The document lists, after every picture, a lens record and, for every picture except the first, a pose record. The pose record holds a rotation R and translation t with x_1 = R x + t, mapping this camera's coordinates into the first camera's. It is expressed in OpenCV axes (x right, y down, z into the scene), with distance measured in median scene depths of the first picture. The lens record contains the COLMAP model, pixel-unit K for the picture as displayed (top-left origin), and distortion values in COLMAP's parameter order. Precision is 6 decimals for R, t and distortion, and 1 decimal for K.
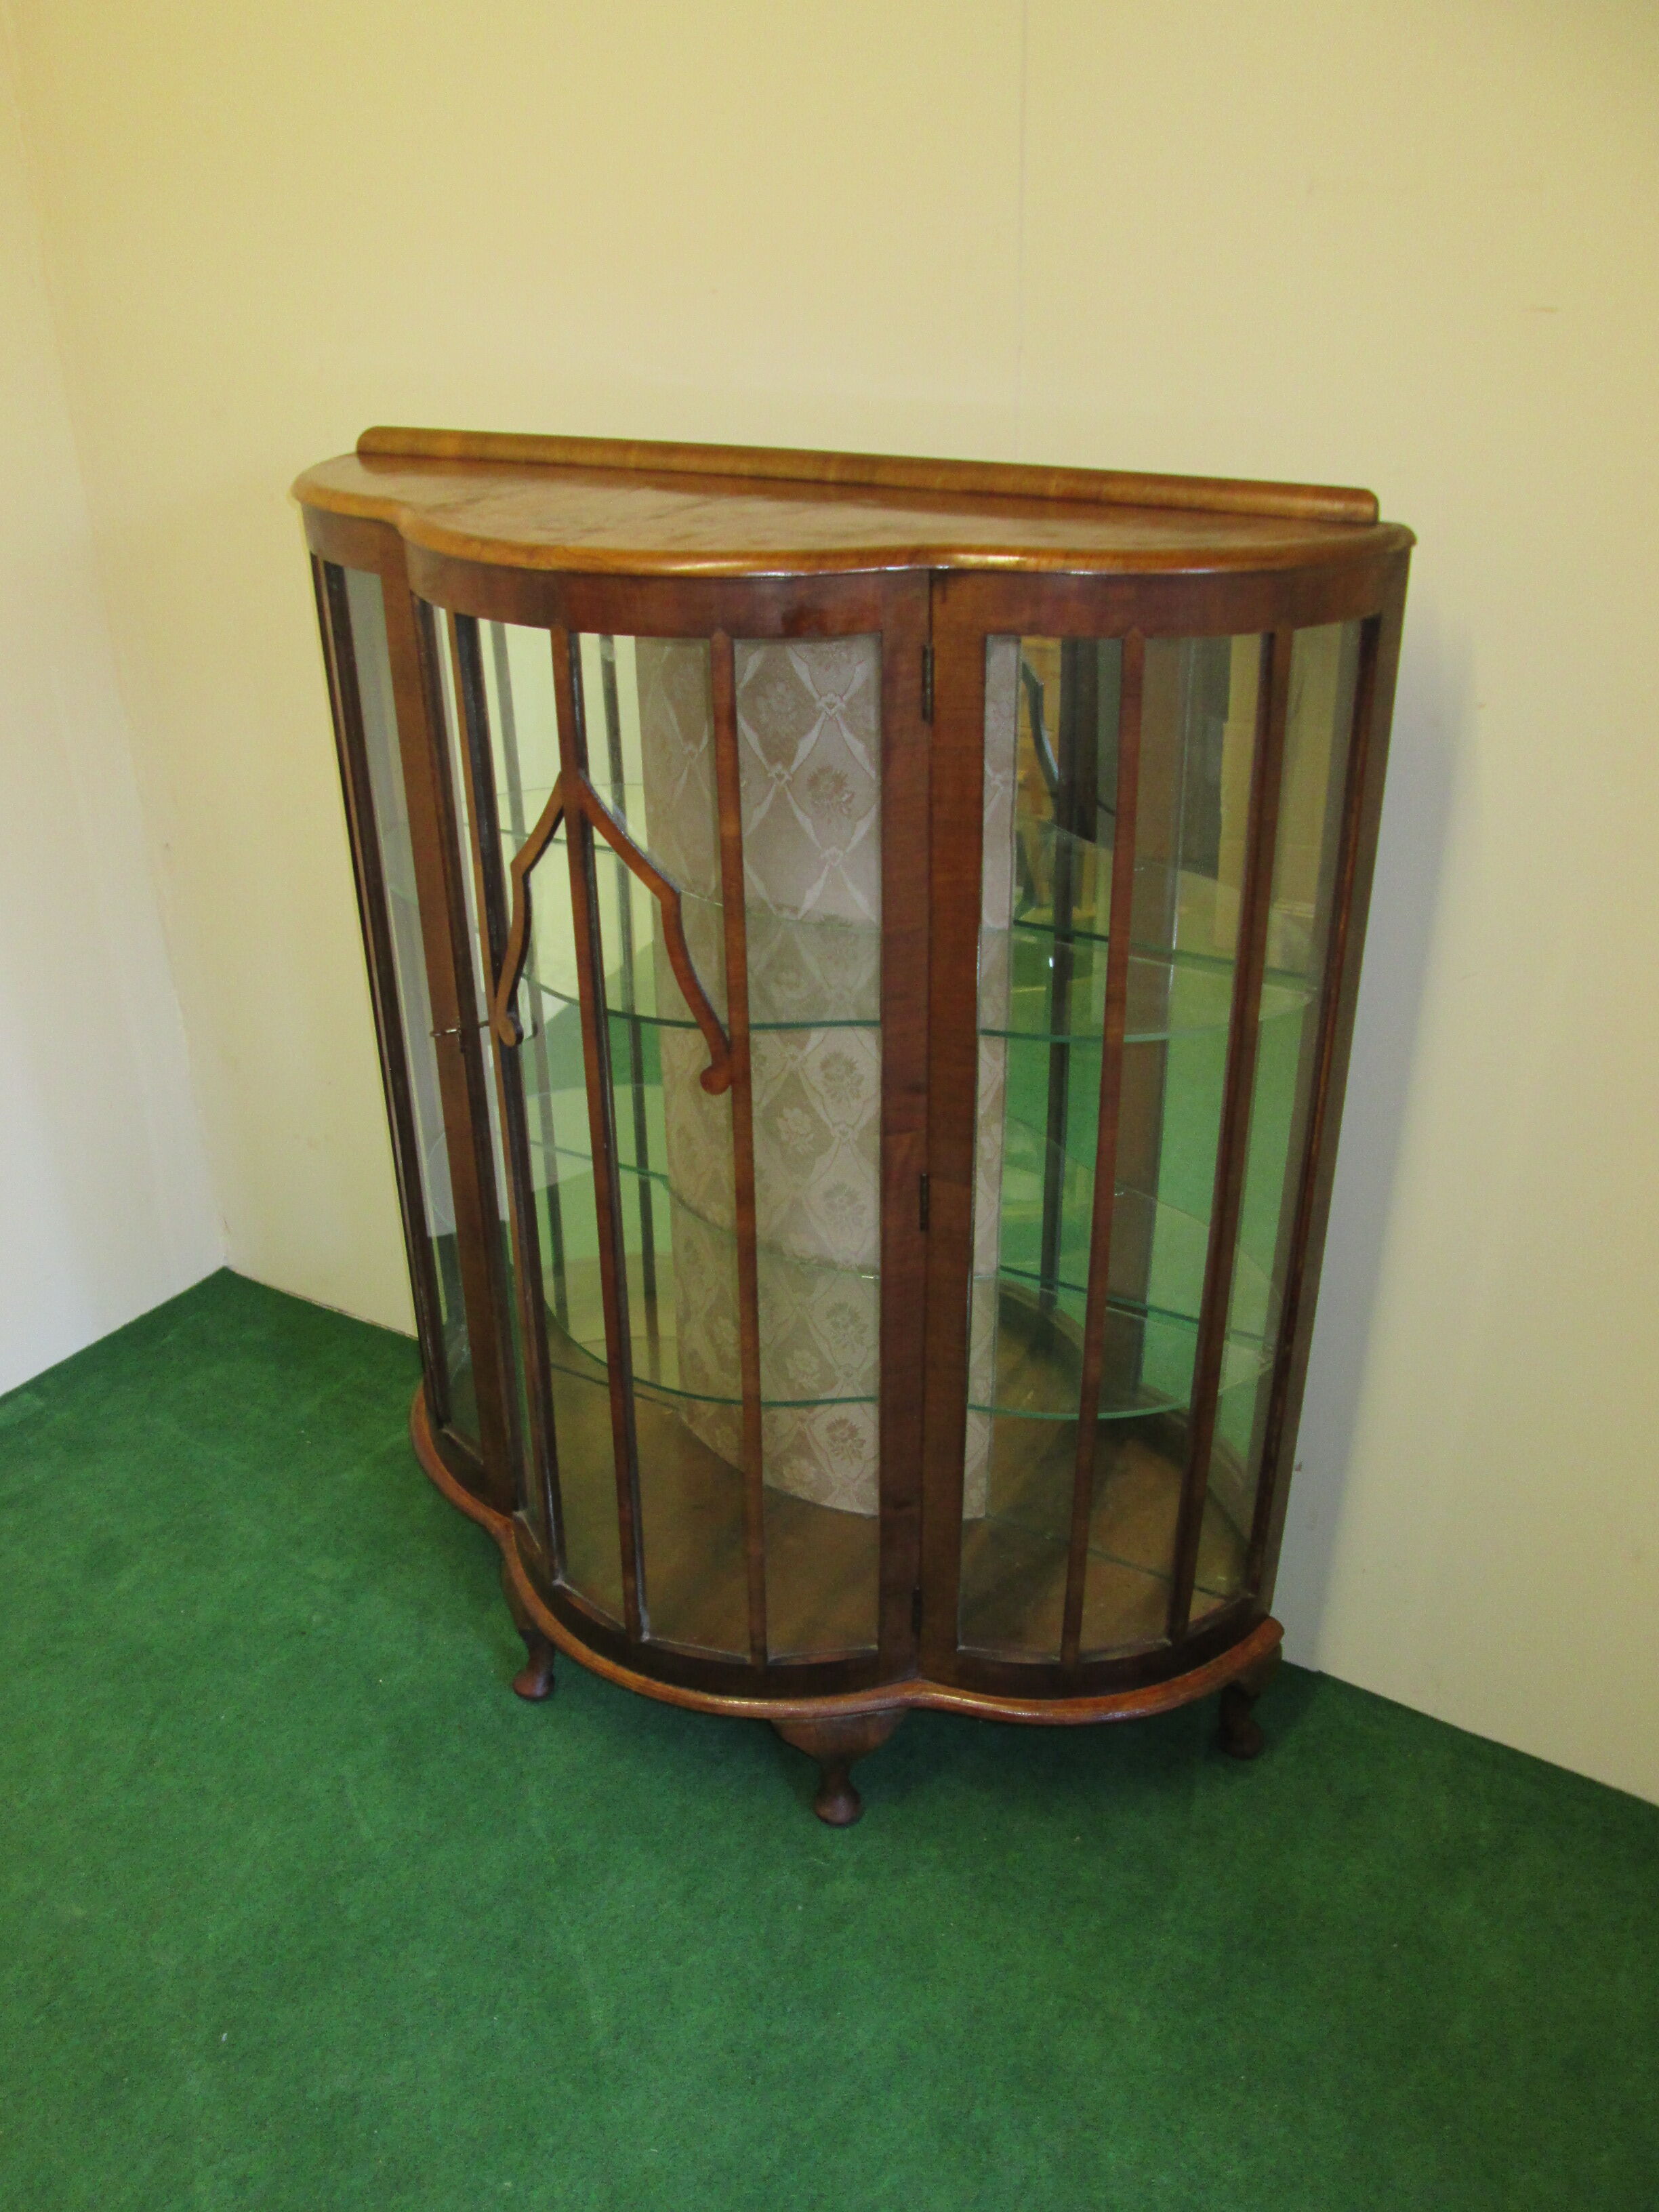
lens RADIAL K [[1808.0, 0, 841.4], [0, 1808.0, 1114.1], [0, 0, 1]] dist [-0.021014, -0.000293]
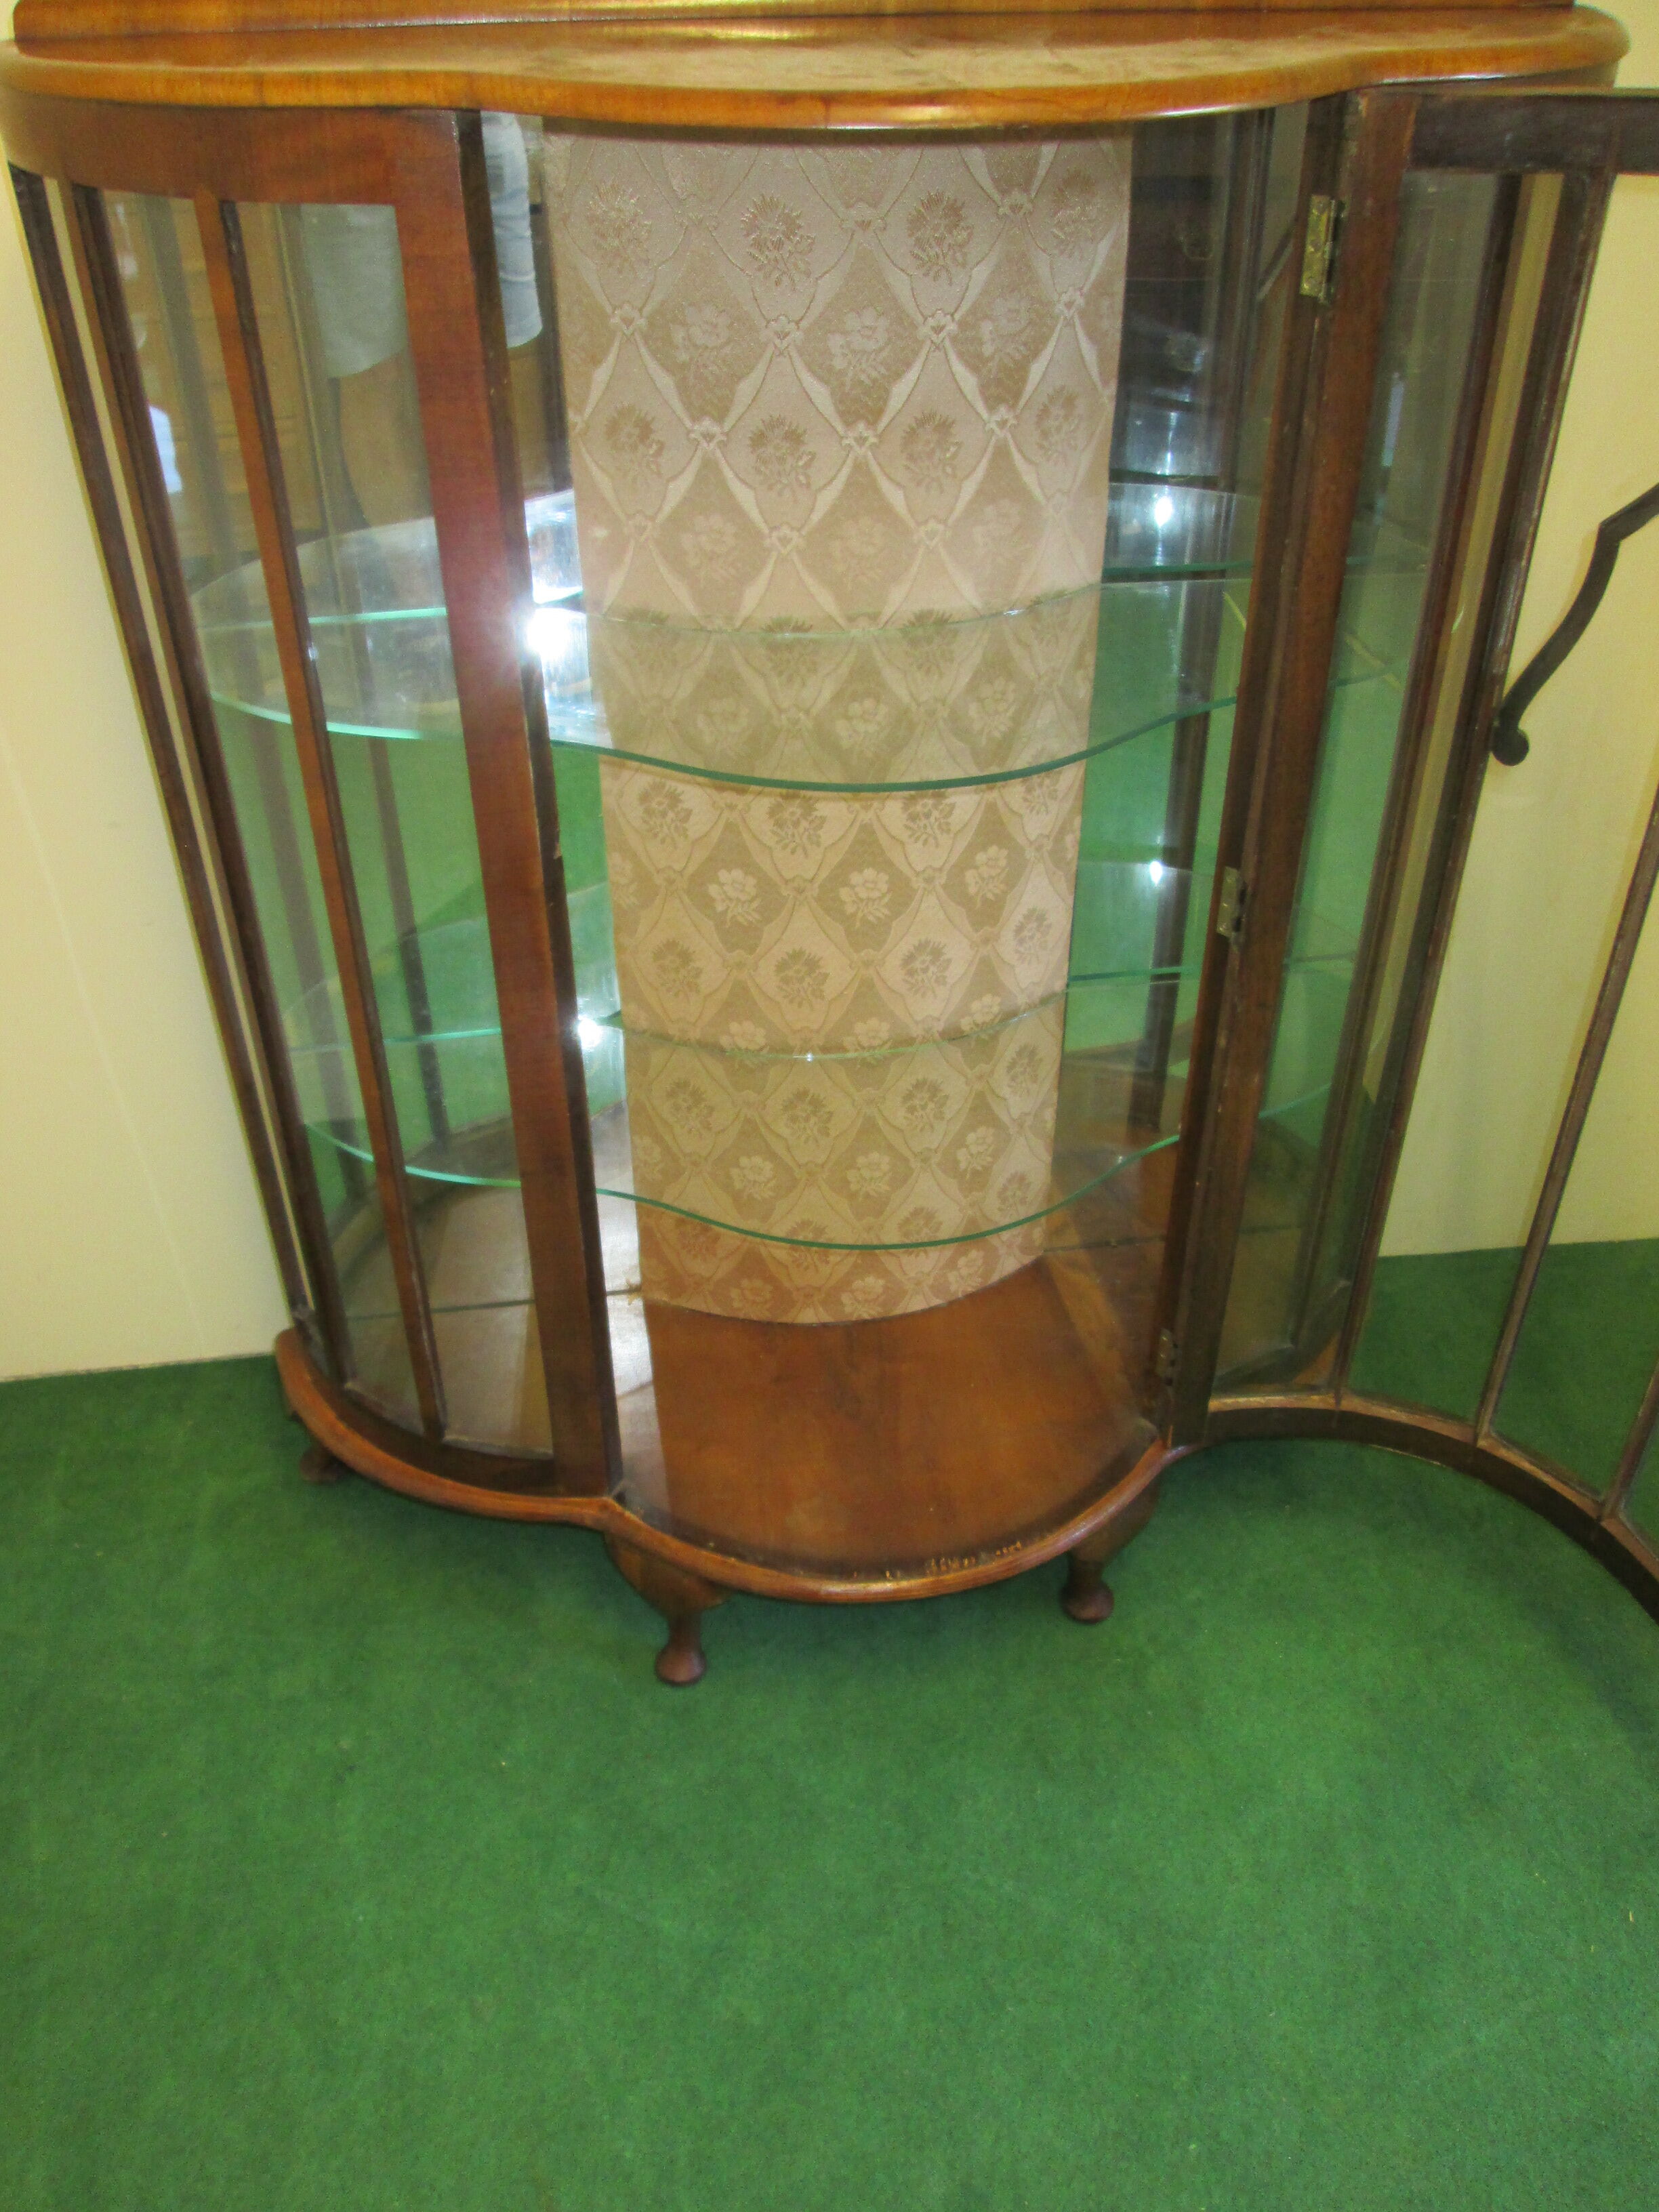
lens RADIAL K [[1850.4, 0, 822.4], [0, 1850.4, 1101.2], [0, 0, 1]] dist [-0.007866, -0.003473]
pose [[0.794614, -0.355407, 0.492214, -0.519001], [0.274252, 0.933438, 0.231254, -0.110085], [-0.541640, -0.048767, 0.839194, 0.336936]]
